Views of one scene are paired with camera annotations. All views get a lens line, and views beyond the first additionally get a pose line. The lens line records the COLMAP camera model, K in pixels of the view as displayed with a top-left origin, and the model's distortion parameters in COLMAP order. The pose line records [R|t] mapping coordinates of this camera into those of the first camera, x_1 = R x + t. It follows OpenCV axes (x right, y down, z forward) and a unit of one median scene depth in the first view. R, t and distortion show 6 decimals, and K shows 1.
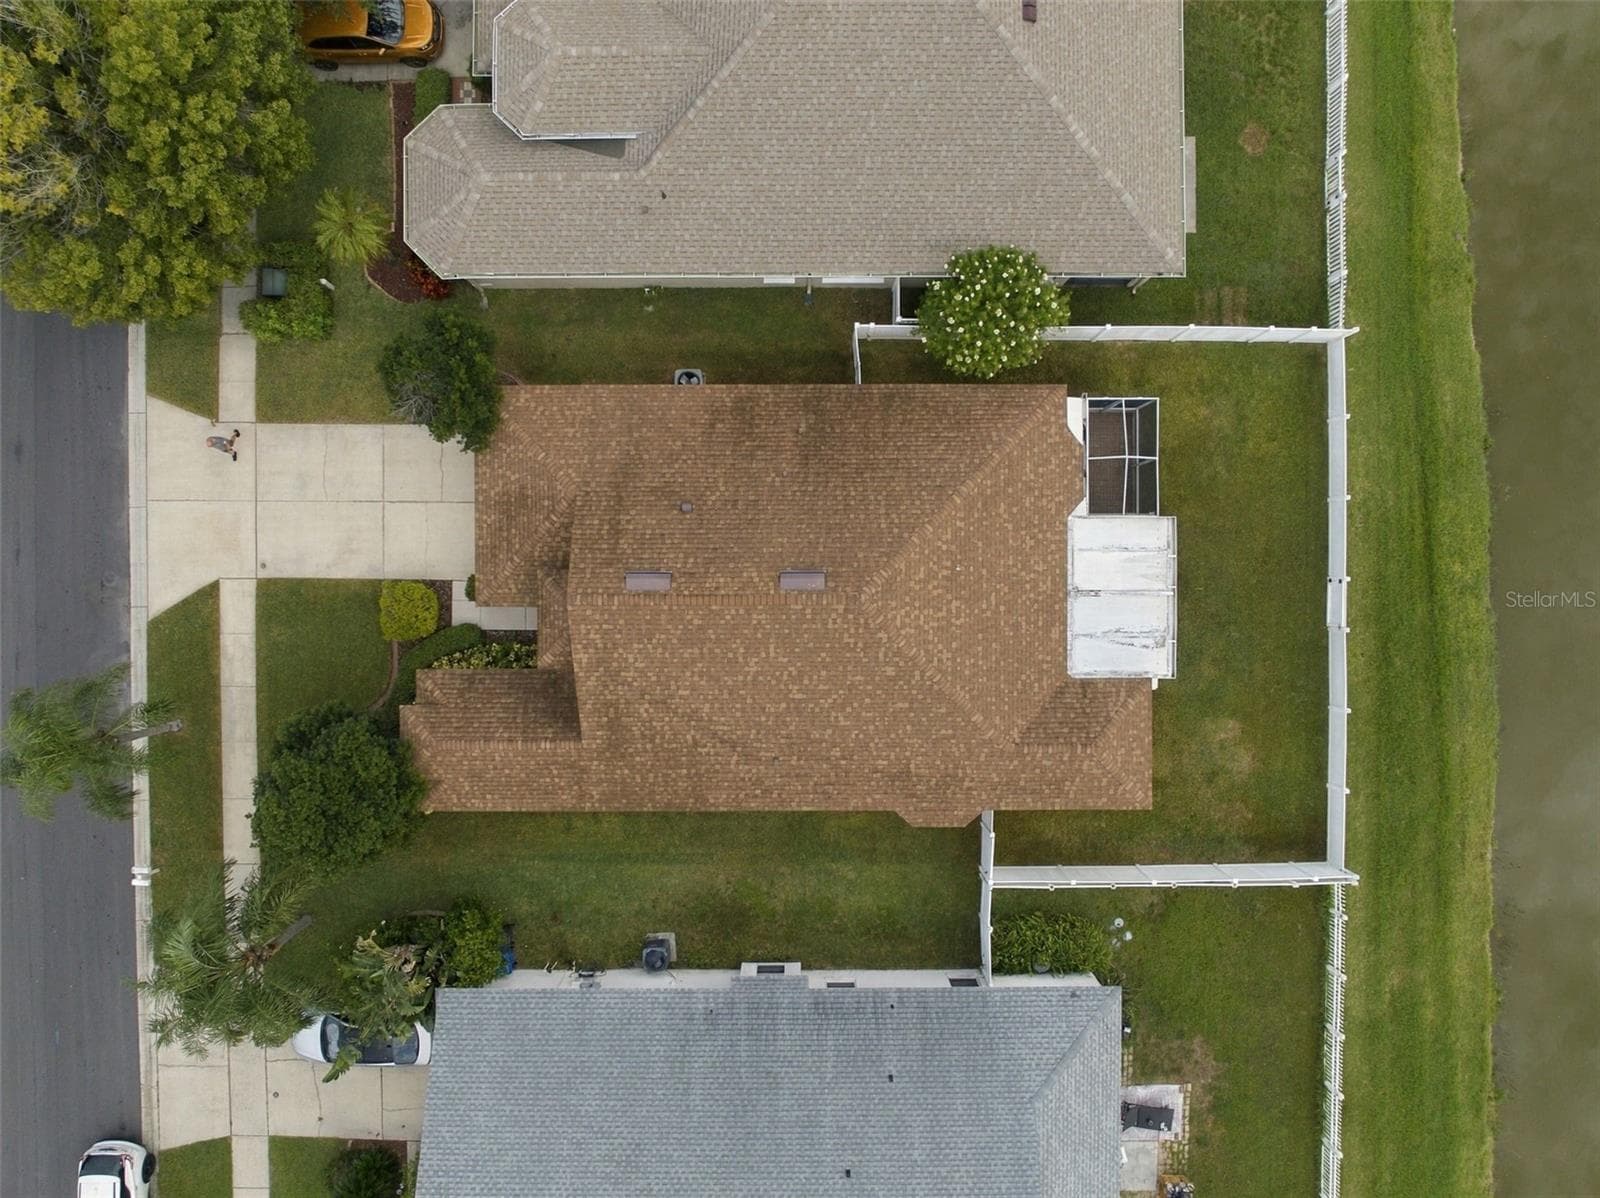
lens RADIAL K [[1126.5, 0, 803.9], [0, 1126.5, 601.4], [0, 0, 1]] dist [-0.035917, -0.007315]
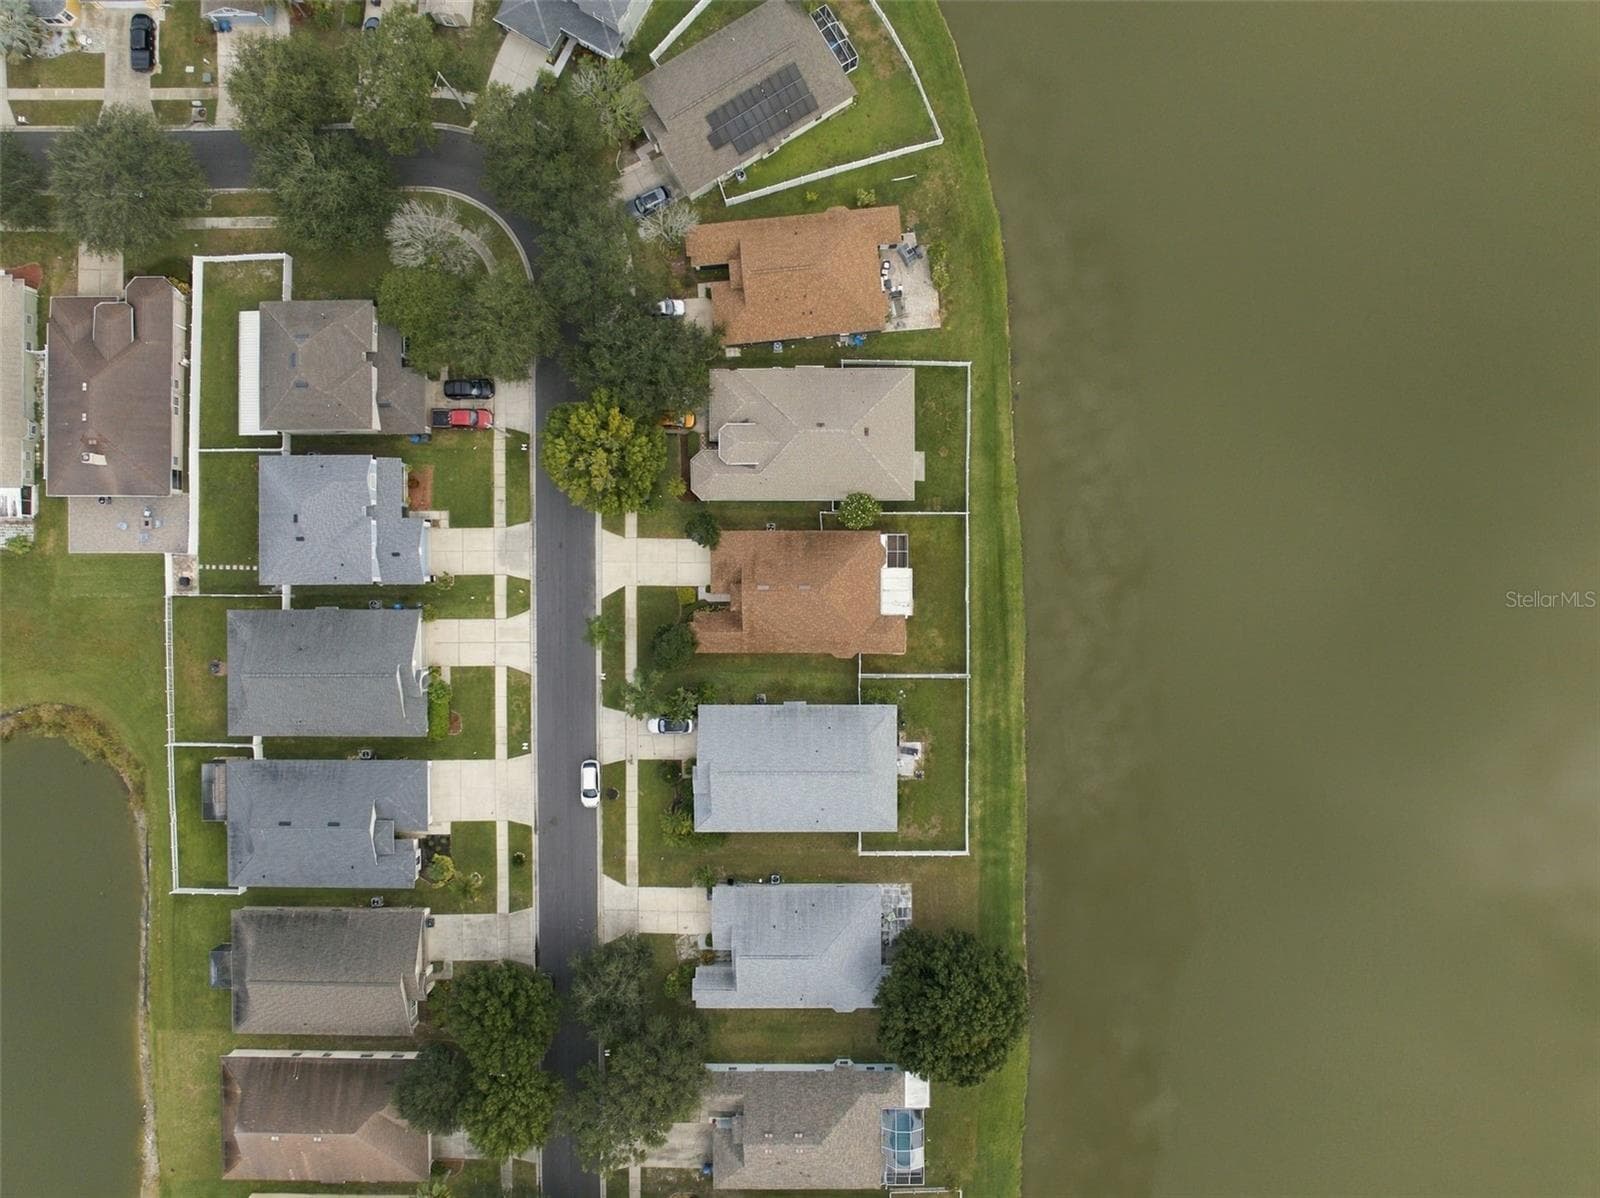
lens RADIAL K [[973.3, 0, 803.9], [0, 973.3, 596.7], [0, 0, 1]] dist [0.006061, 0.000666]
pose [[0.999992, 0.002107, -0.003256, 0.006158], [-0.002131, 0.999969, -0.007517, 0.032691], [0.003240, 0.007523, 0.999966, -1.882867]]
